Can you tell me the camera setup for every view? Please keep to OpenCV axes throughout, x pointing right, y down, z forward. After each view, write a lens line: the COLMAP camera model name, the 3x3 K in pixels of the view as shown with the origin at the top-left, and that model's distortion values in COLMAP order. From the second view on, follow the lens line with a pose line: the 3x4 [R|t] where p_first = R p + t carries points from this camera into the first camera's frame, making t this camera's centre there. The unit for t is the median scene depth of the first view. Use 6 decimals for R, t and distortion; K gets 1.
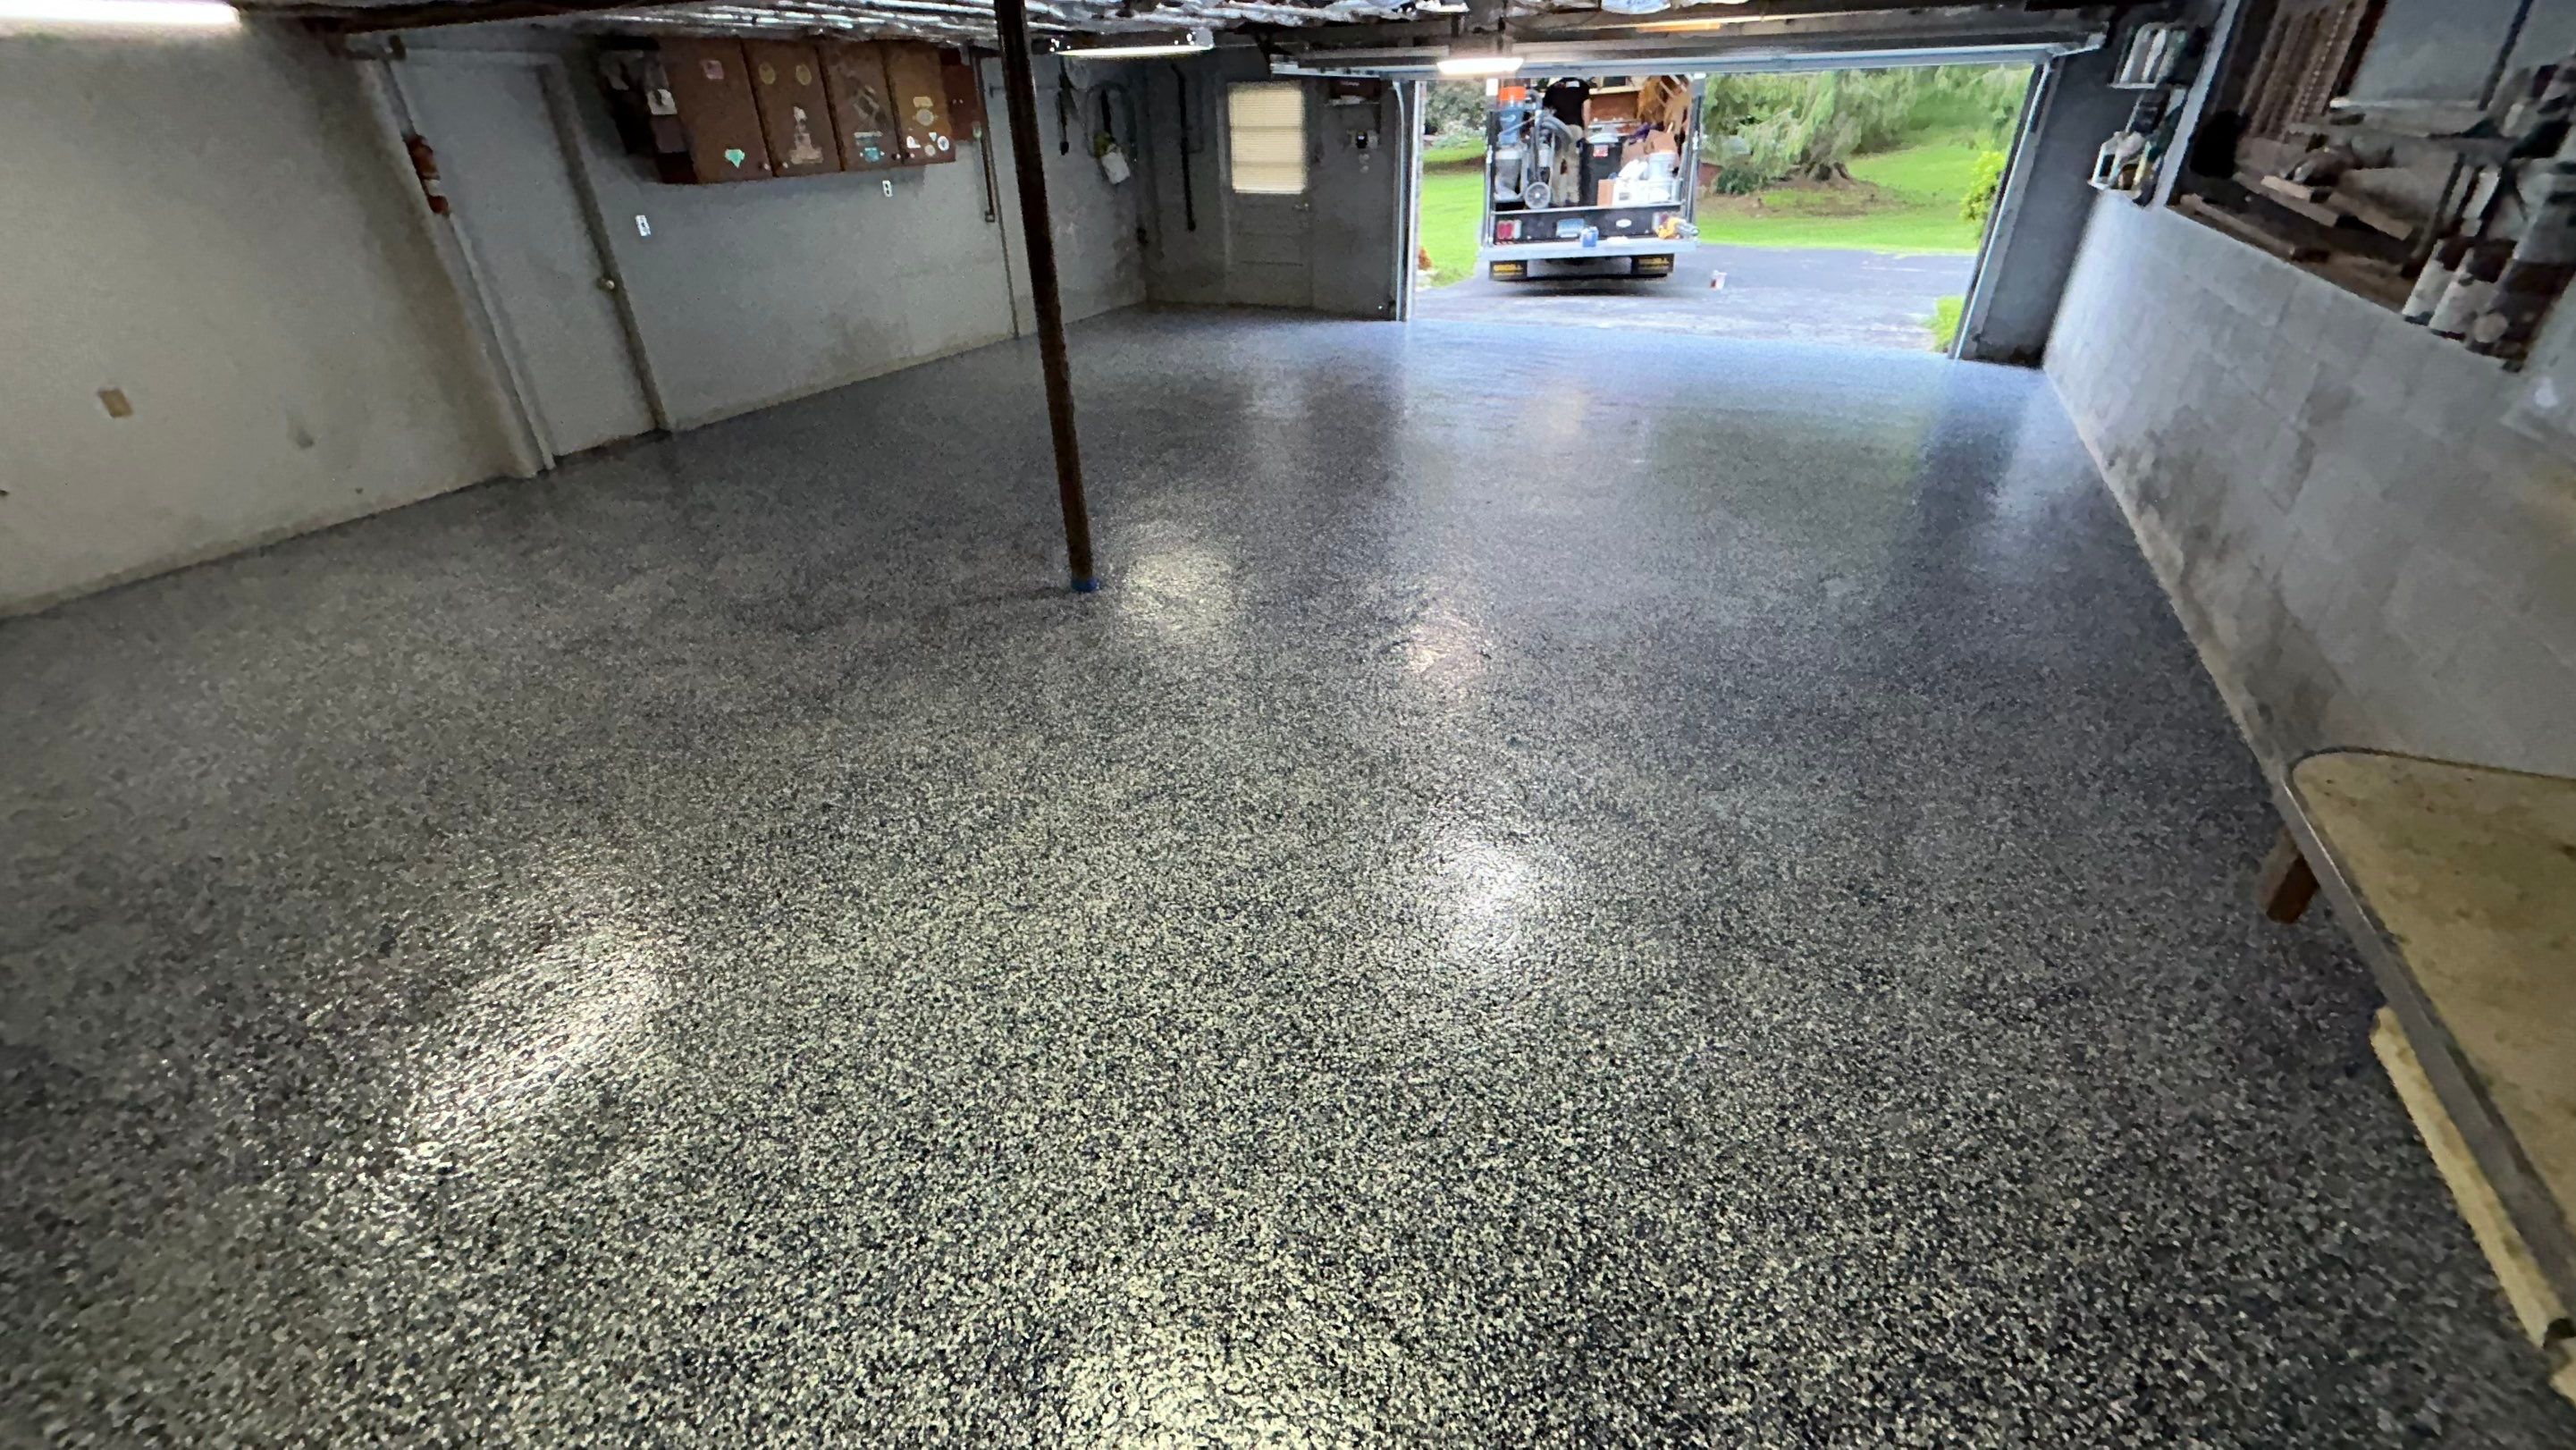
lens RADIAL K [[1040.1, 0, 1302.7], [0, 1040.1, 701.0], [0, 0, 1]] dist [-0.001195, 0.000911]
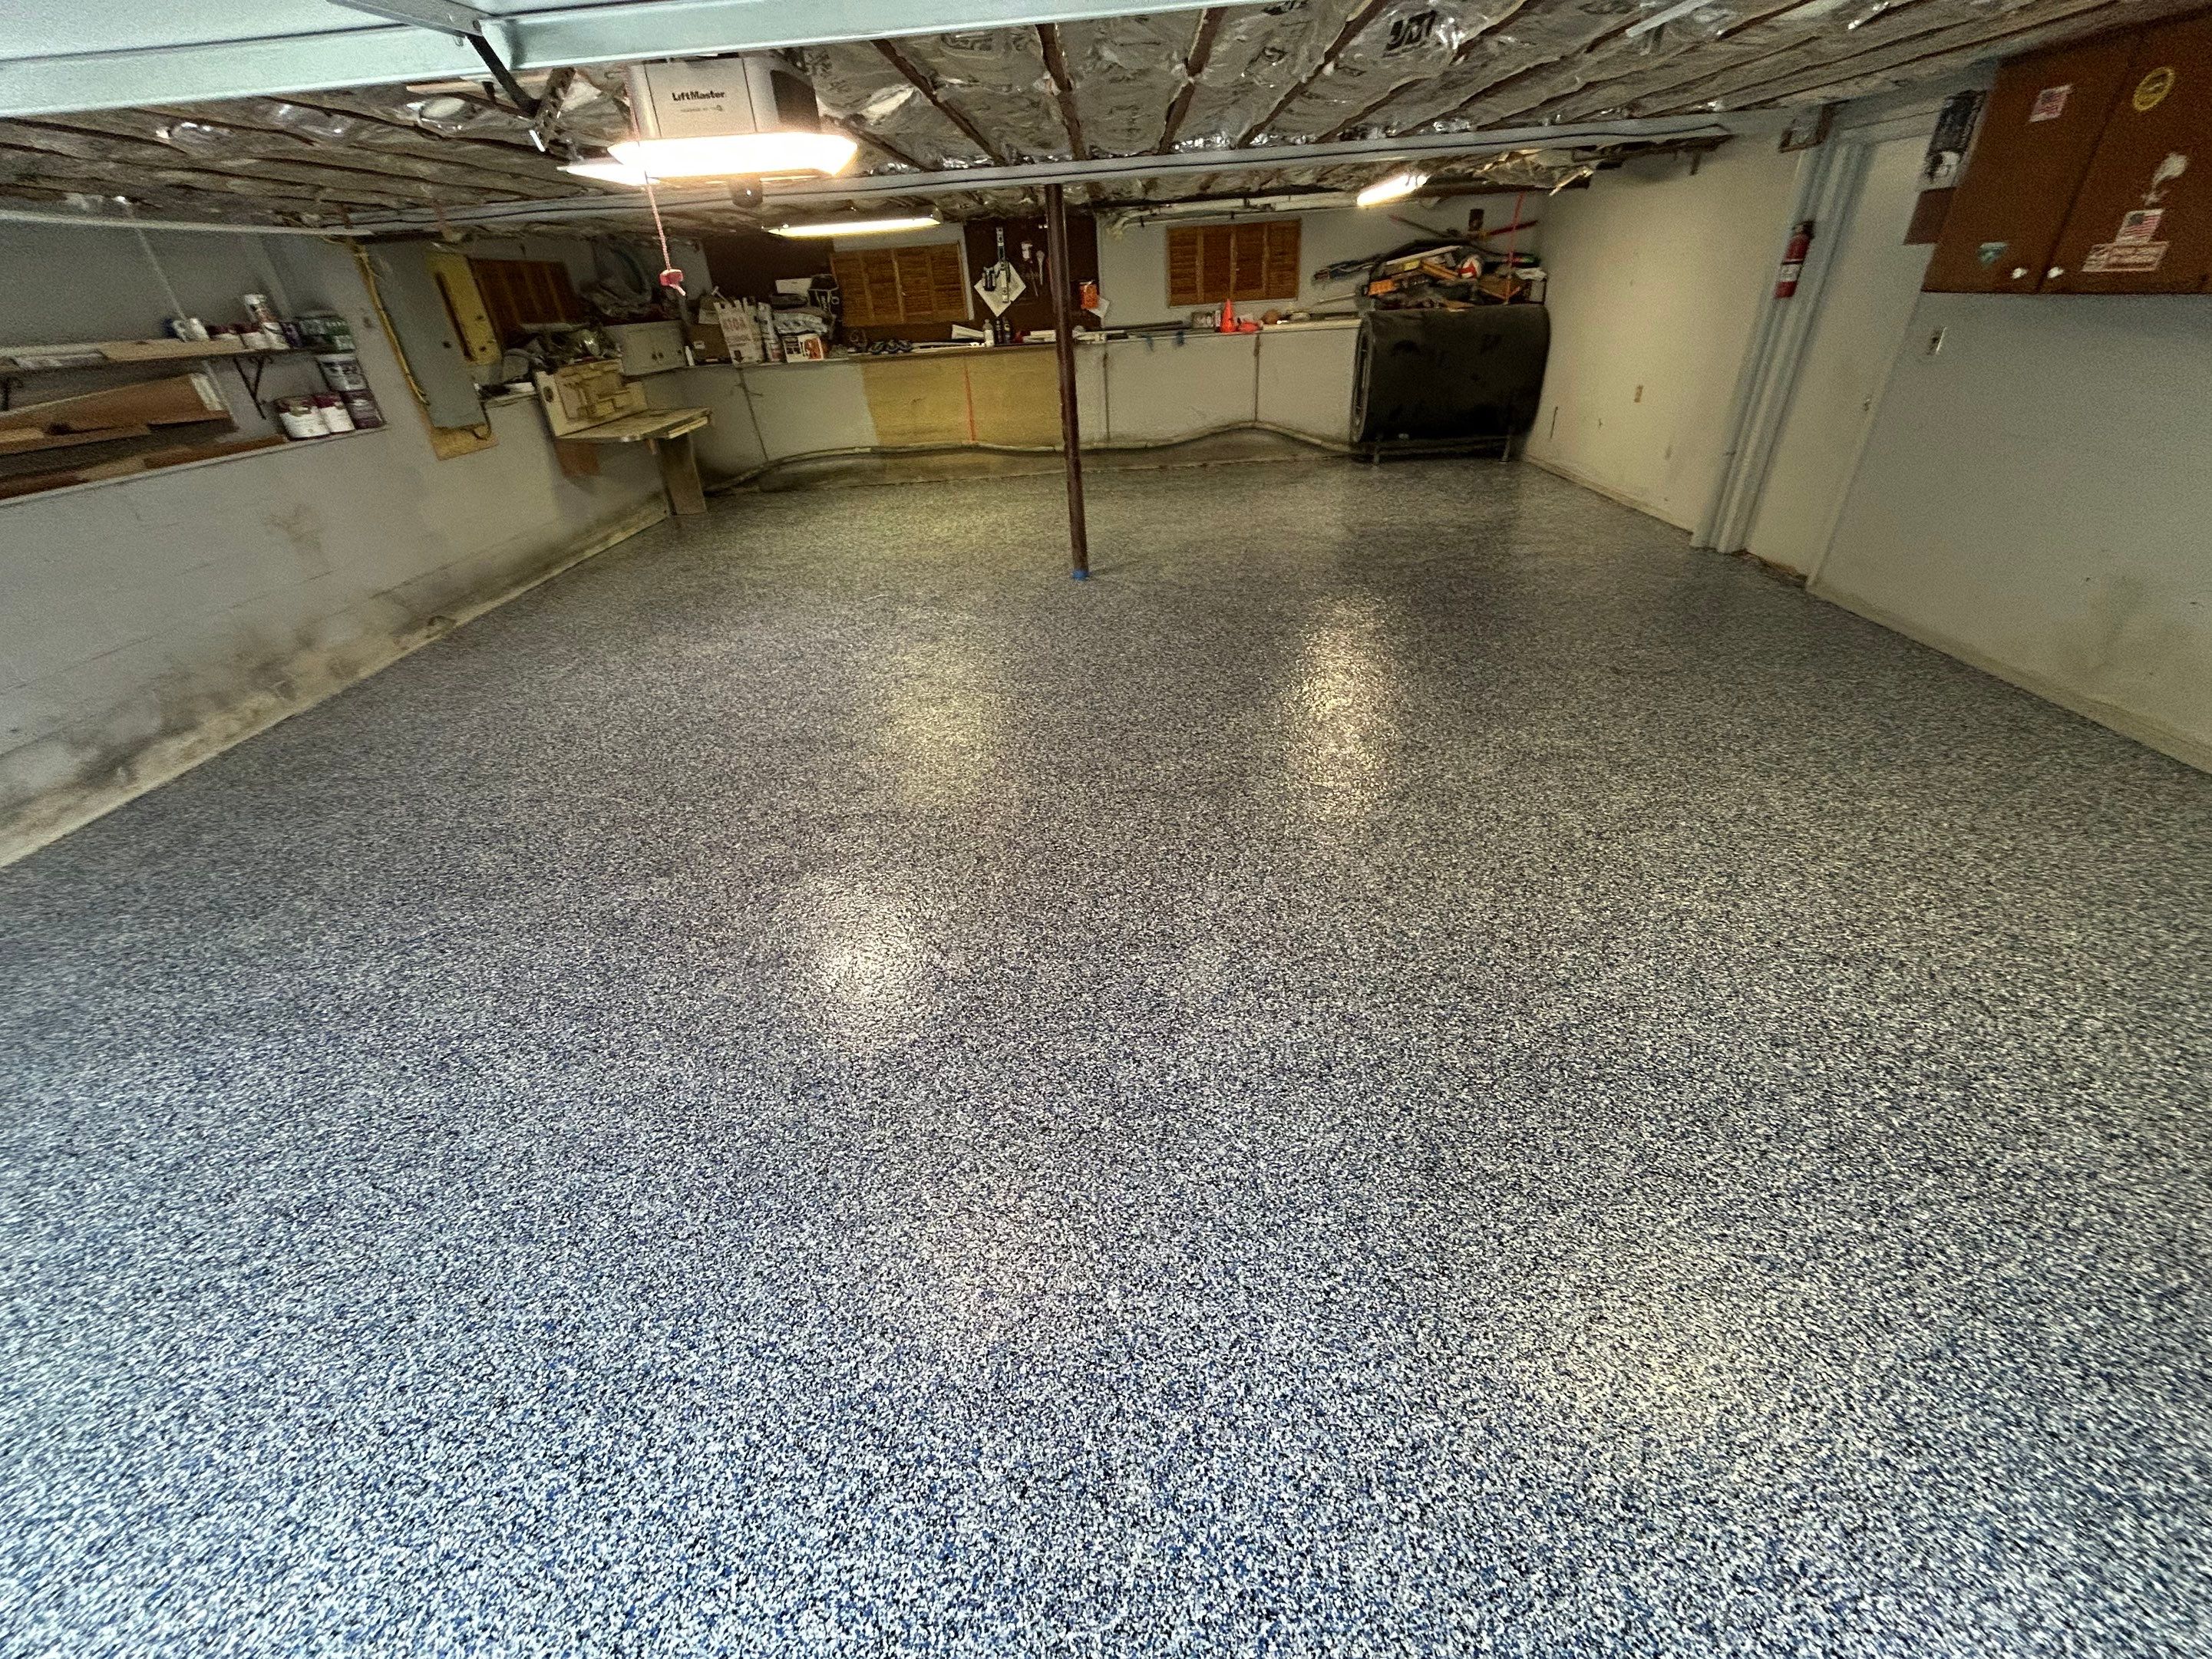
lens RADIAL K [[895.1, 0, 1083.7], [0, 895.1, 824.6], [0, 0, 1]] dist [0.002004, -0.001012]
pose [[-0.904928, 0.281364, -0.319280, 0.220875], [-0.140954, 0.509736, 0.848705, -0.736969], [0.401543, 0.813021, -0.421615, 1.302889]]
